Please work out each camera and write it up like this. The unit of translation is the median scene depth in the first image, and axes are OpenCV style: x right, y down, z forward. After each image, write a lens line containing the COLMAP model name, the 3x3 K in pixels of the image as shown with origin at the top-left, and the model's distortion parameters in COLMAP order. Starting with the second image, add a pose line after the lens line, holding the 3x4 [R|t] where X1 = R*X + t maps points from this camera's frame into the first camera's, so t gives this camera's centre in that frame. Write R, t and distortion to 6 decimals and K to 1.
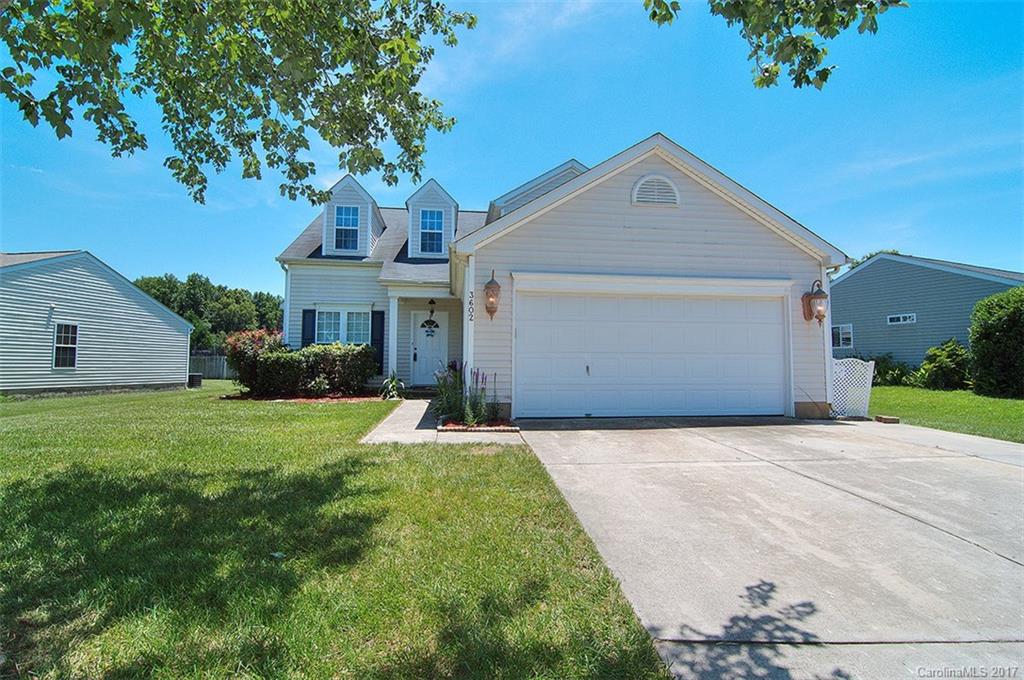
lens RADIAL K [[493.3, 0, 508.5], [0, 493.3, 317.1], [0, 0, 1]] dist [0.000573, -0.013759]
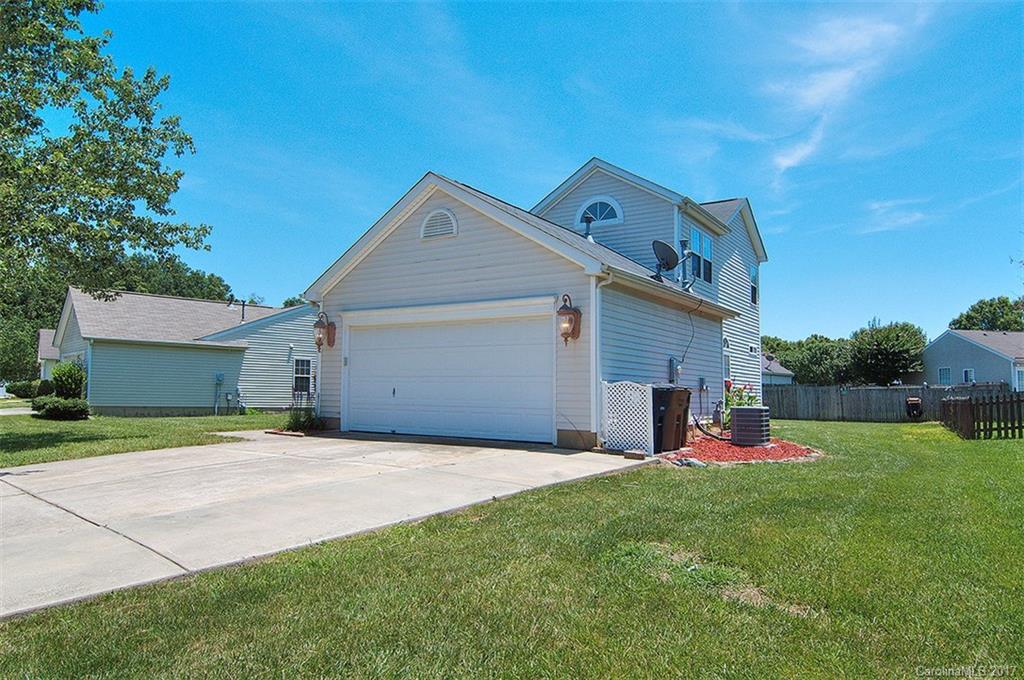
lens RADIAL K [[627.2, 0, 512.0], [0, 627.2, 340.0], [0, 0, 1]] dist [0.000464, 0.000026]
pose [[0.785854, -0.043558, -0.616876, 1.192609], [0.046193, 0.998864, -0.011684, 0.015488], [0.616684, -0.019314, 0.786974, 0.027840]]
